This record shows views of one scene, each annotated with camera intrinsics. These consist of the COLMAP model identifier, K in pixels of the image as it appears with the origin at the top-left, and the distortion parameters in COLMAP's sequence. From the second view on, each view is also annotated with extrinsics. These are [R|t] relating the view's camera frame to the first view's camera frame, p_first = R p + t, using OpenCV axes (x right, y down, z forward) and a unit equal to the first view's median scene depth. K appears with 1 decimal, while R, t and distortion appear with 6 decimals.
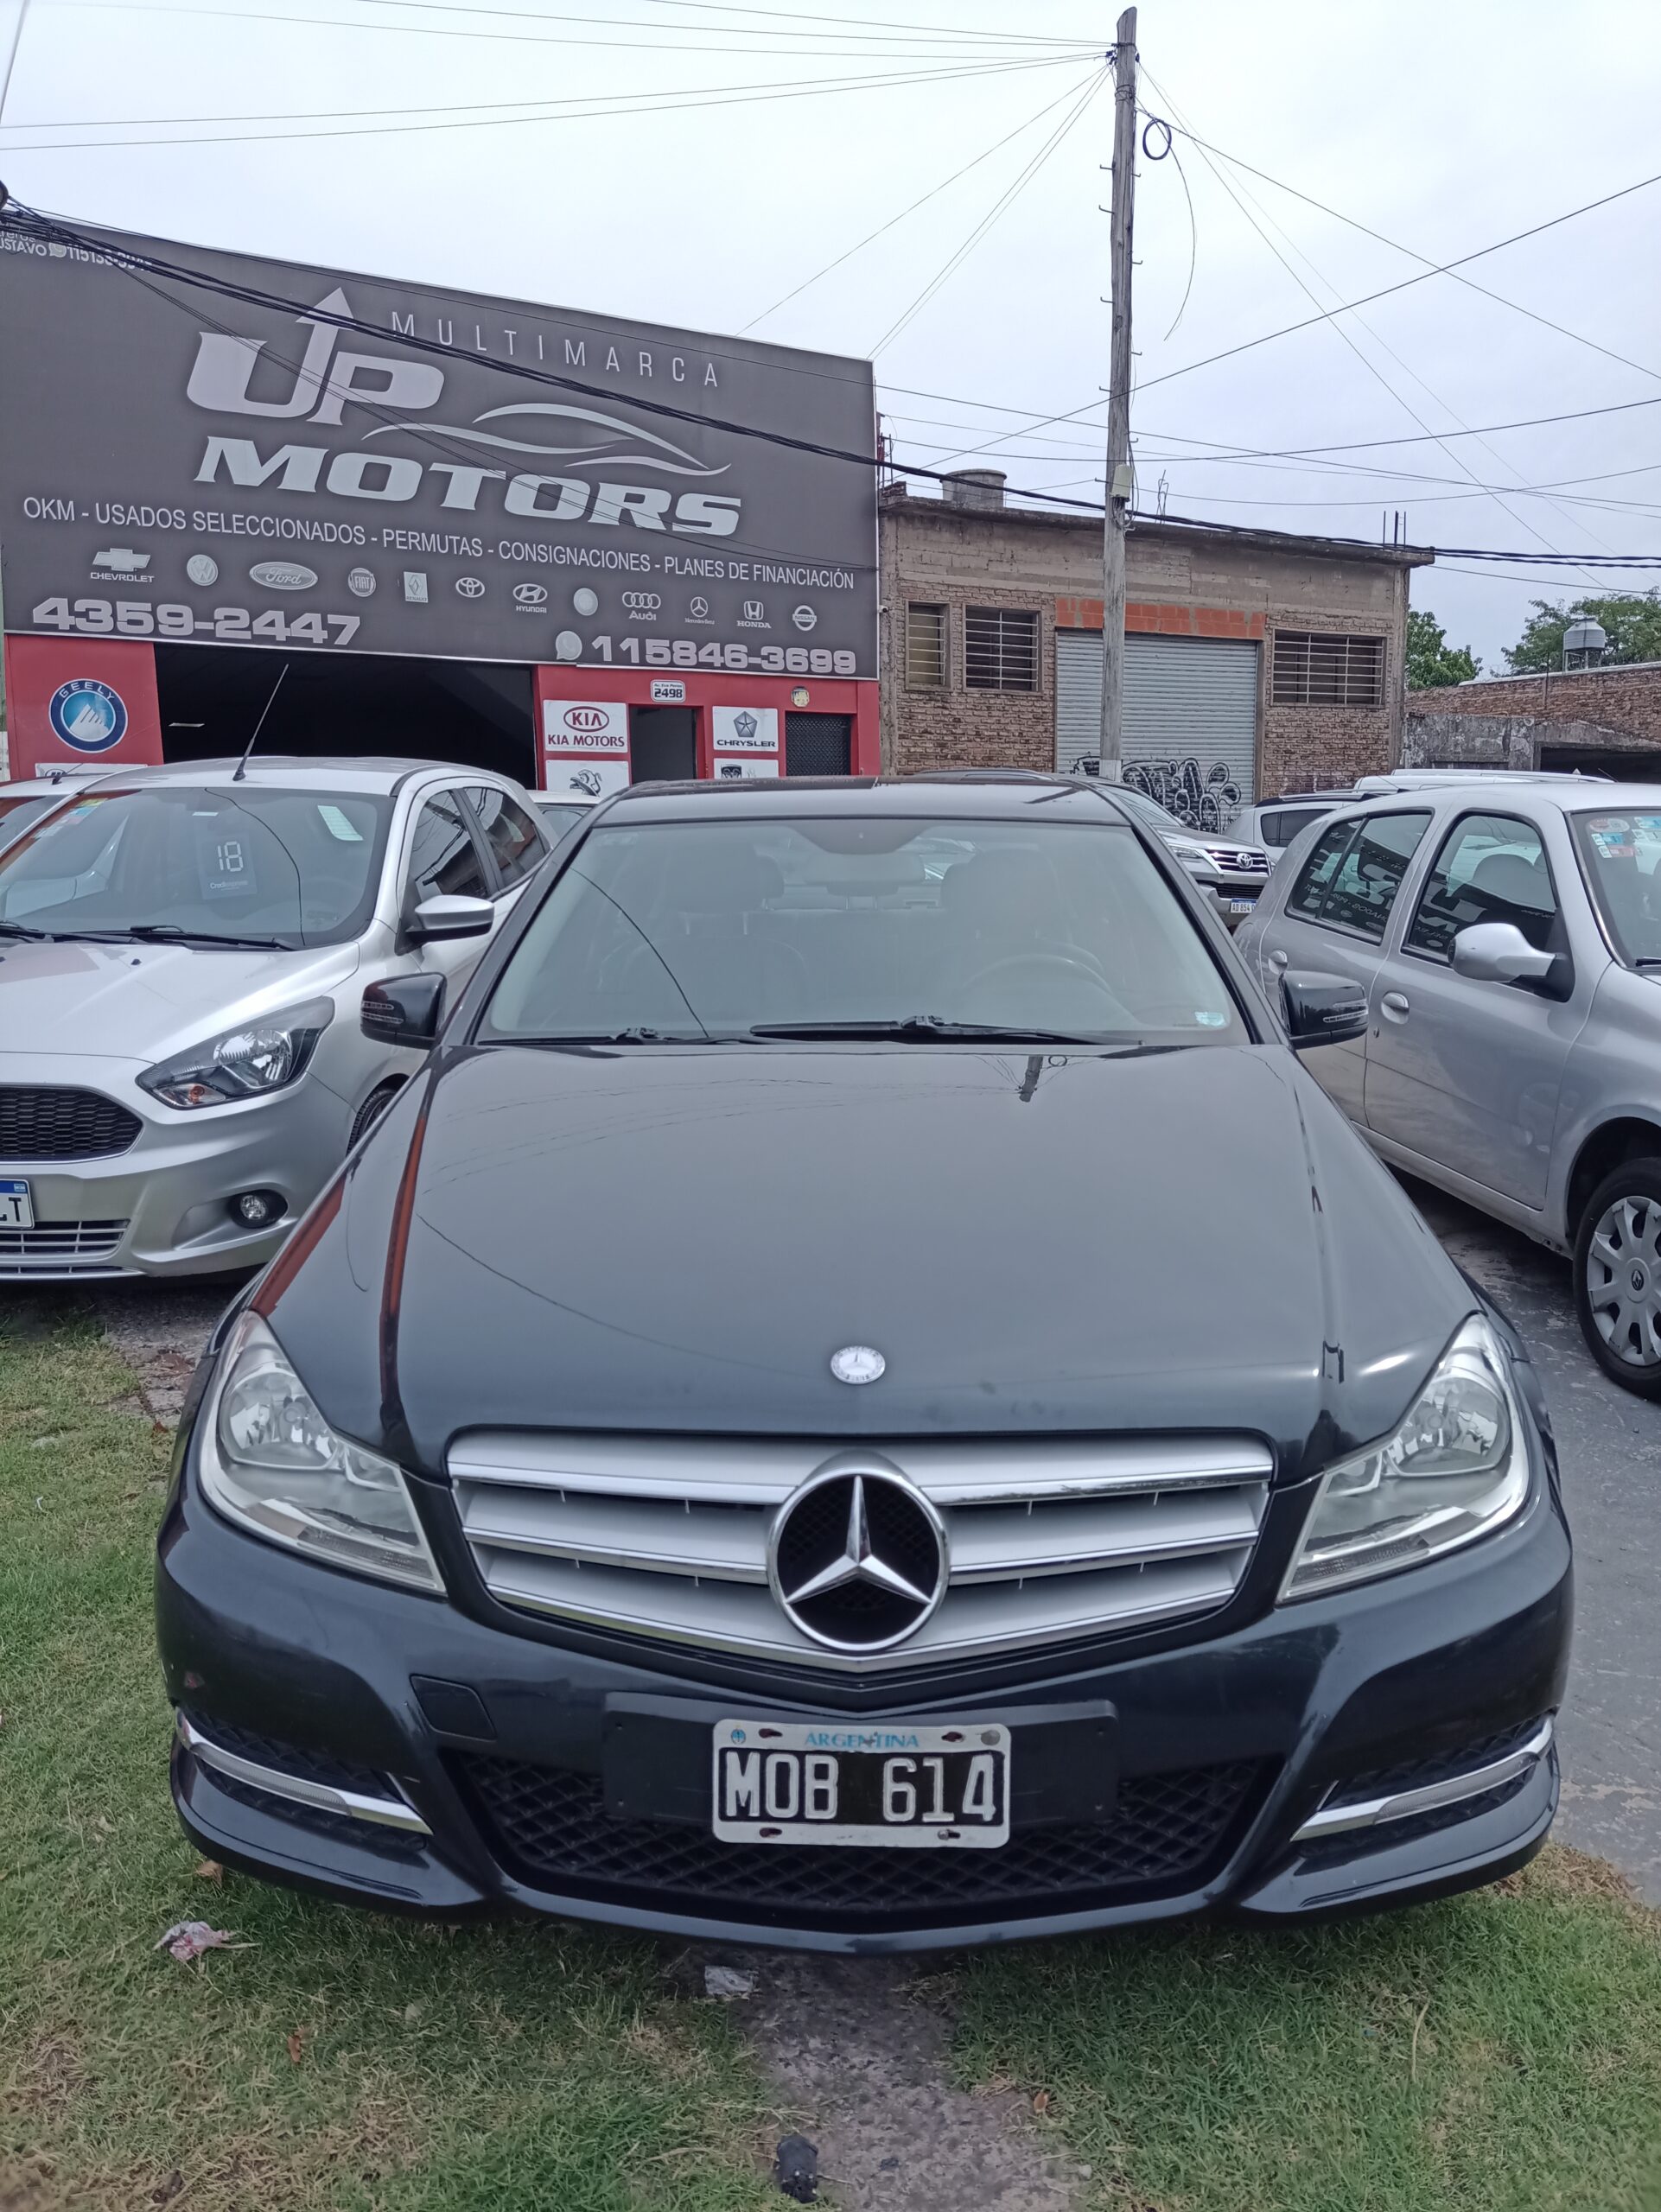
lens RADIAL K [[1630.9, 0, 849.9], [0, 1630.9, 1109.8], [0, 0, 1]] dist [0.121399, -0.223114]
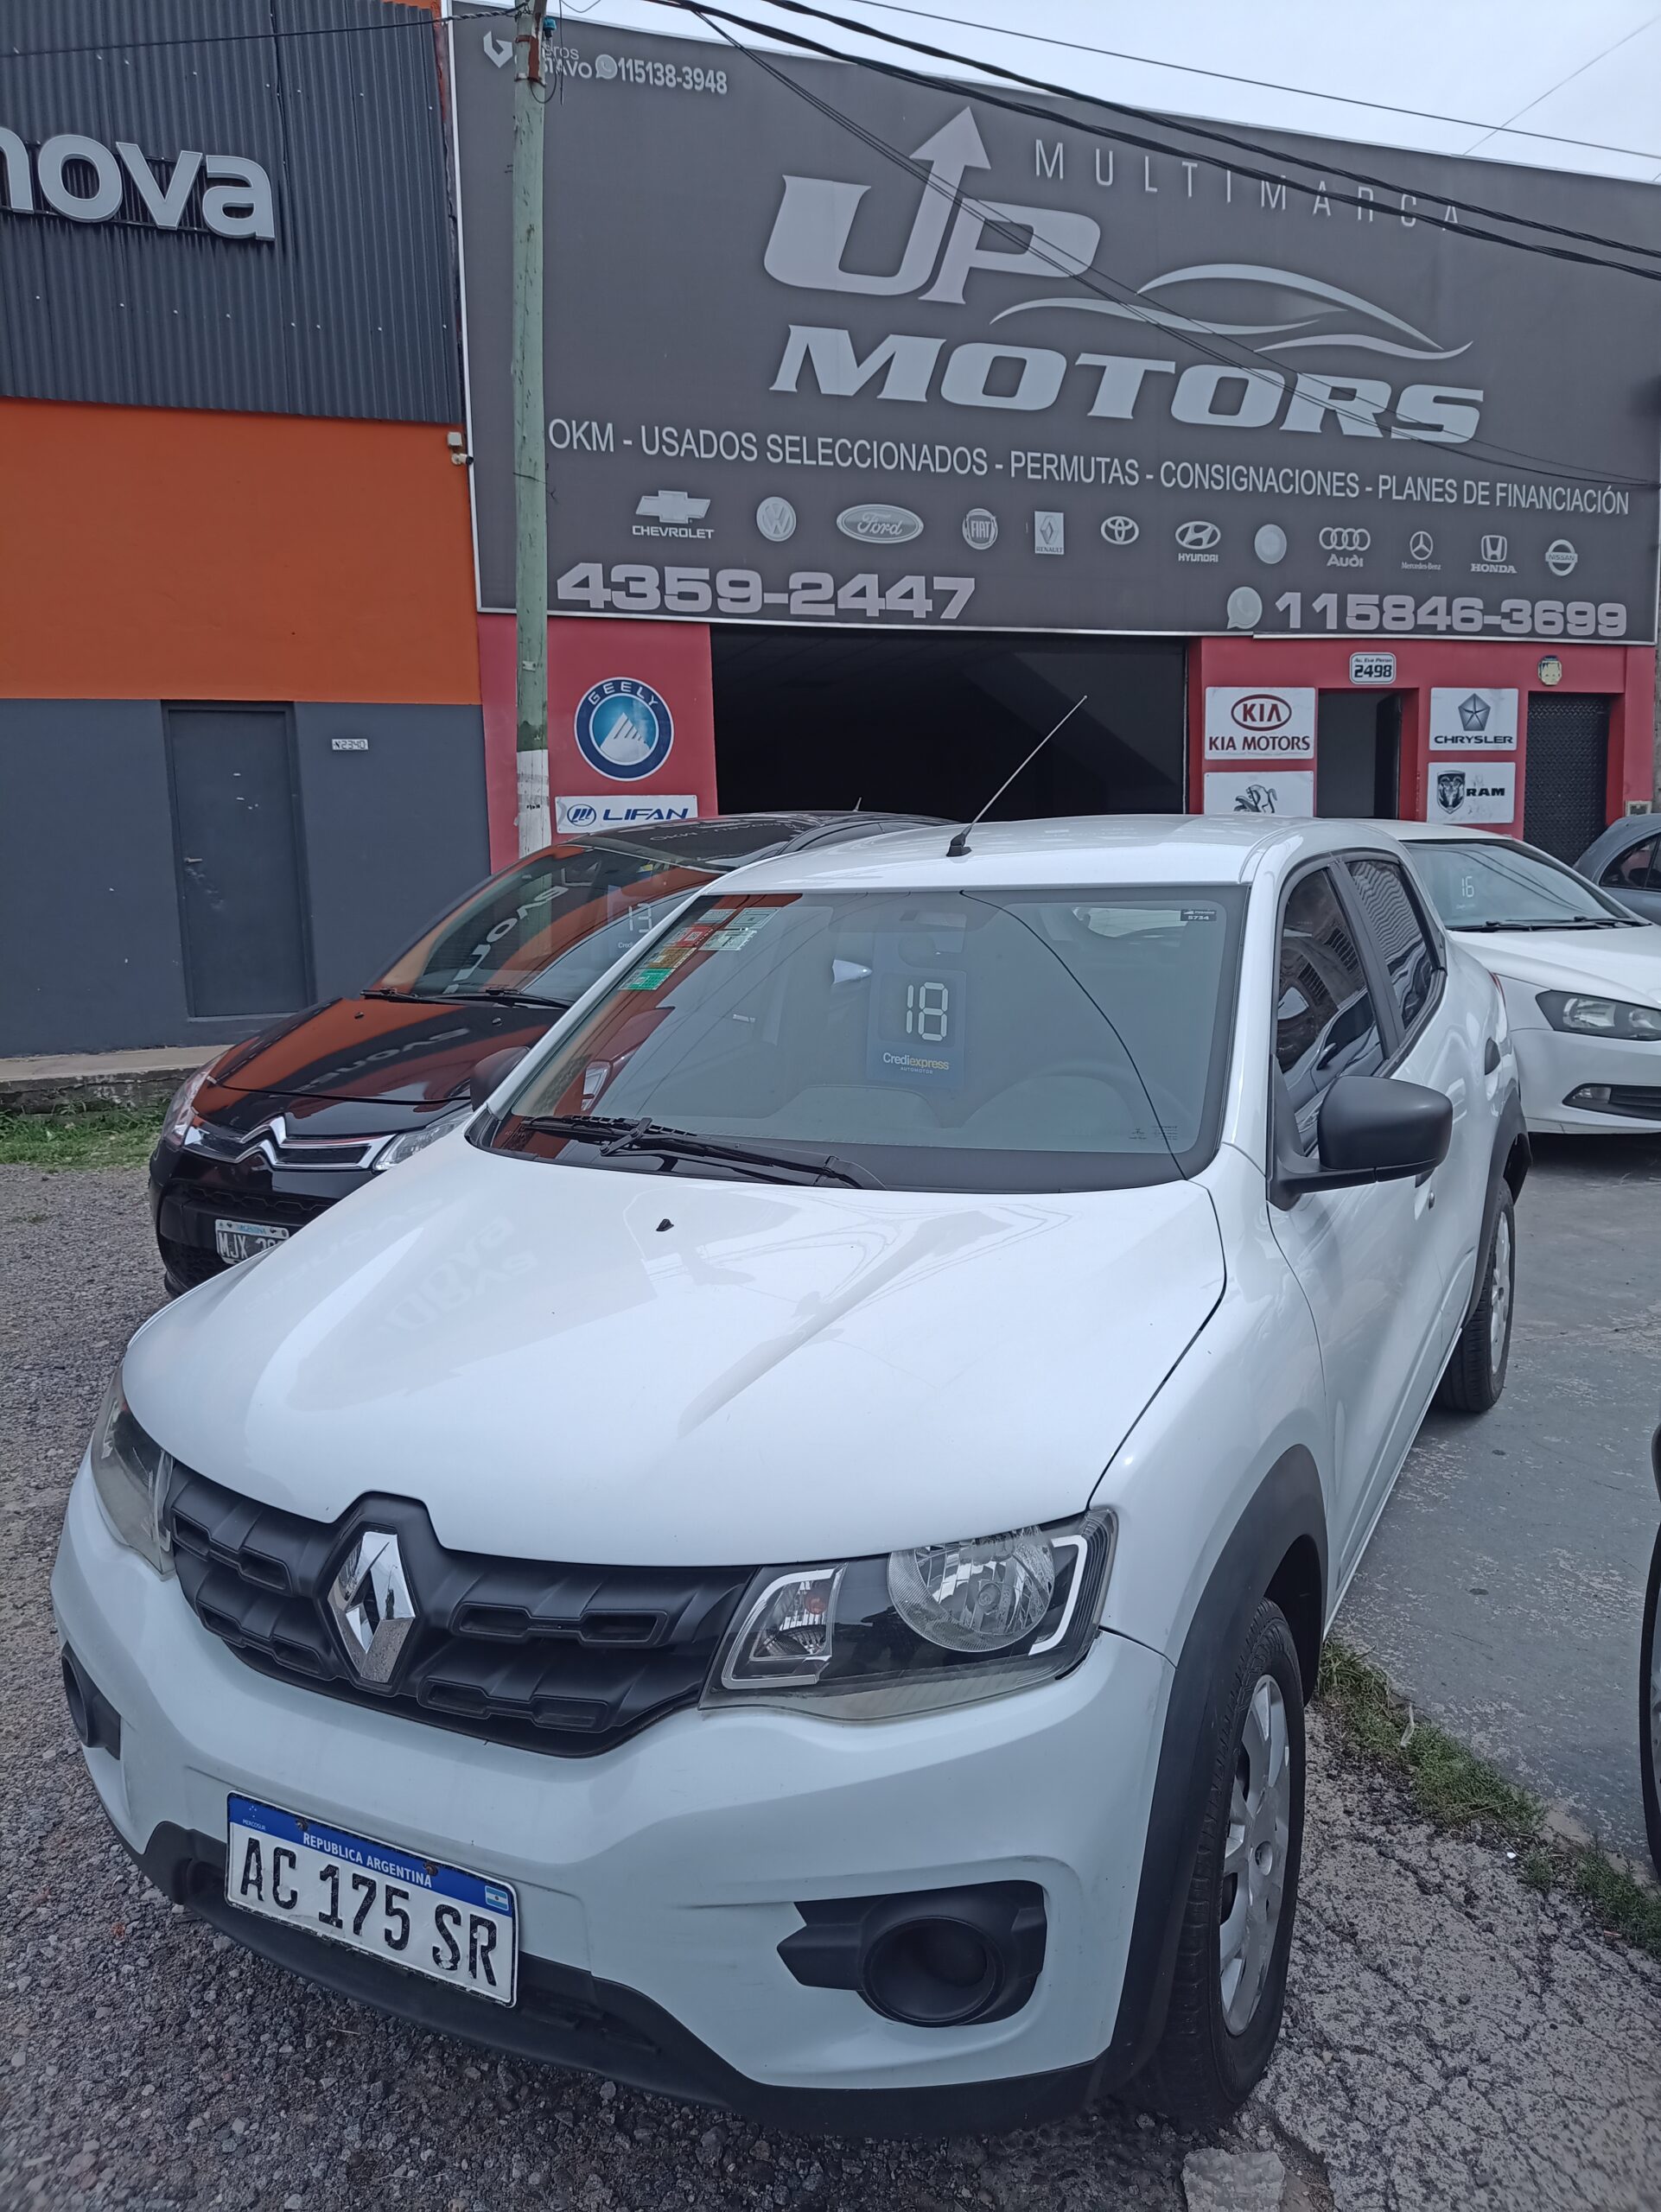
lens RADIAL K [[1627.5, 0, 832.3], [0, 1627.5, 1110.3], [0, 0, 1]] dist [0.116799, -0.226393]
pose [[0.976230, 0.018521, -0.215943, -0.184711], [-0.021115, 0.999730, -0.009713, -0.058221], [0.215705, 0.014041, 0.976358, 0.281923]]
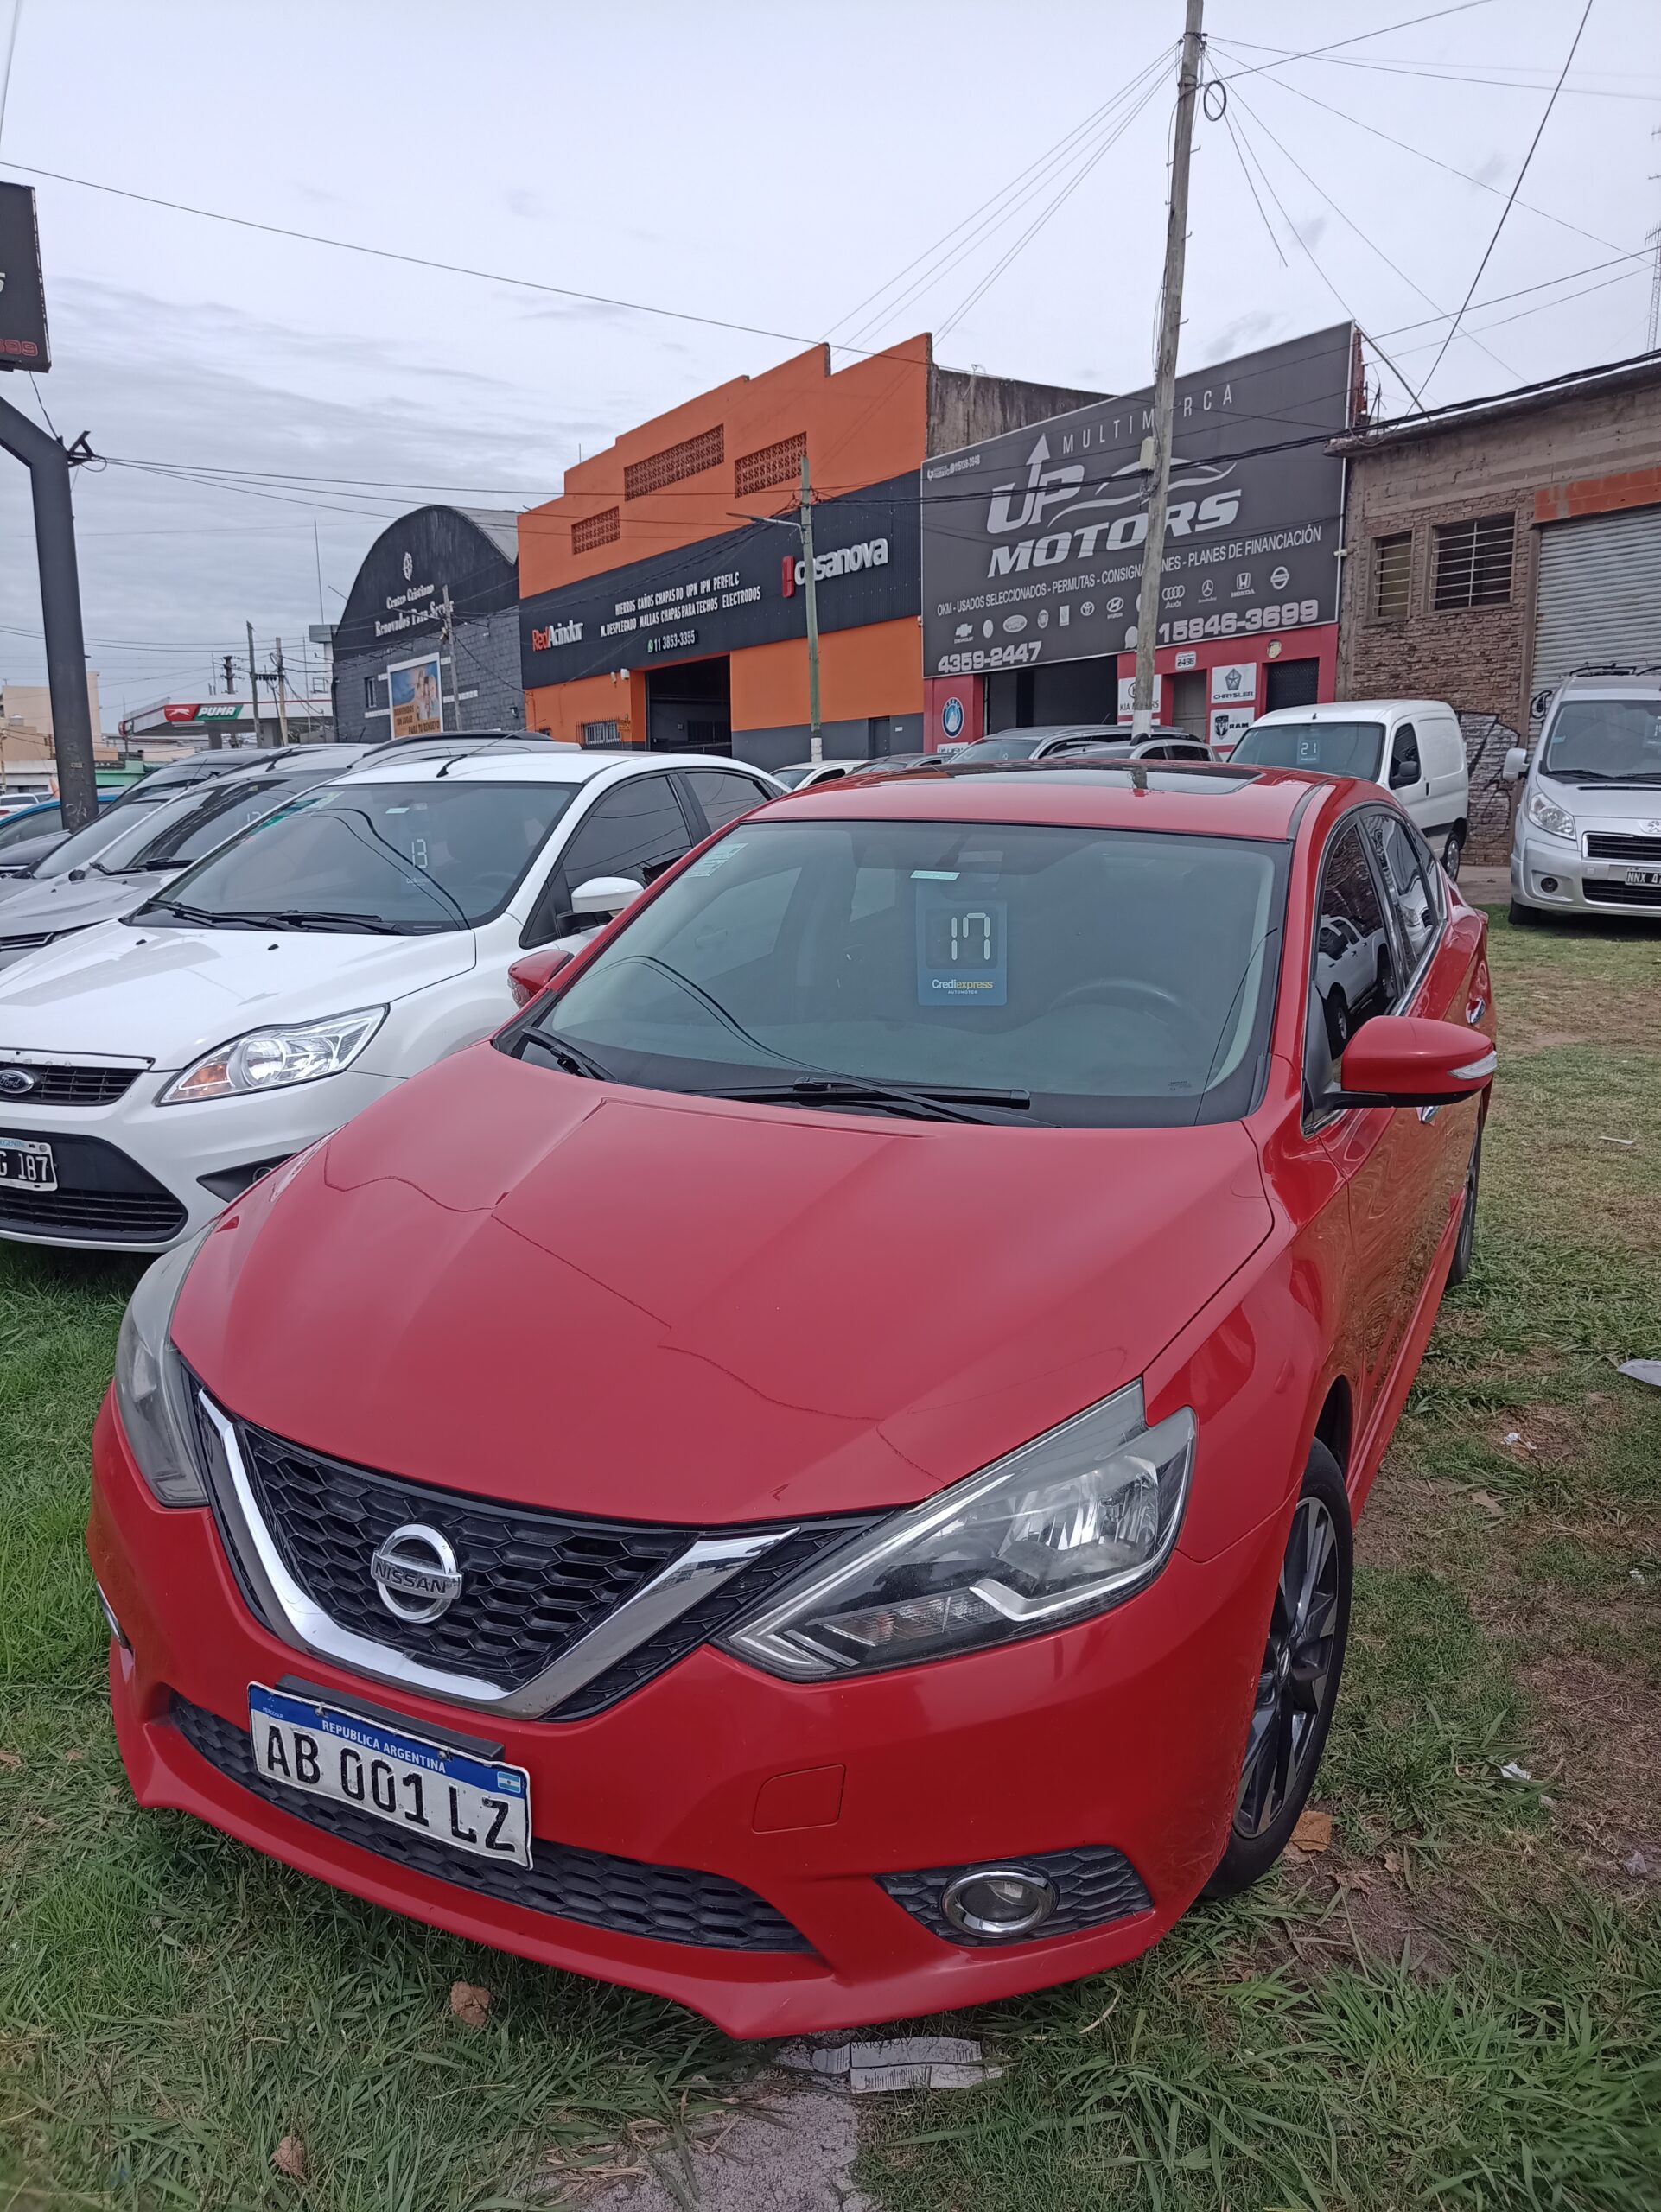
lens RADIAL K [[1627.5, 0, 832.3], [0, 1627.5, 1110.3], [0, 0, 1]] dist [0.116799, -0.226393]
pose [[-0.048467, 0.198872, -0.978826, 1.251416], [-0.141419, 0.968739, 0.203825, -0.142353], [0.988763, 0.148303, -0.018828, 0.829306]]
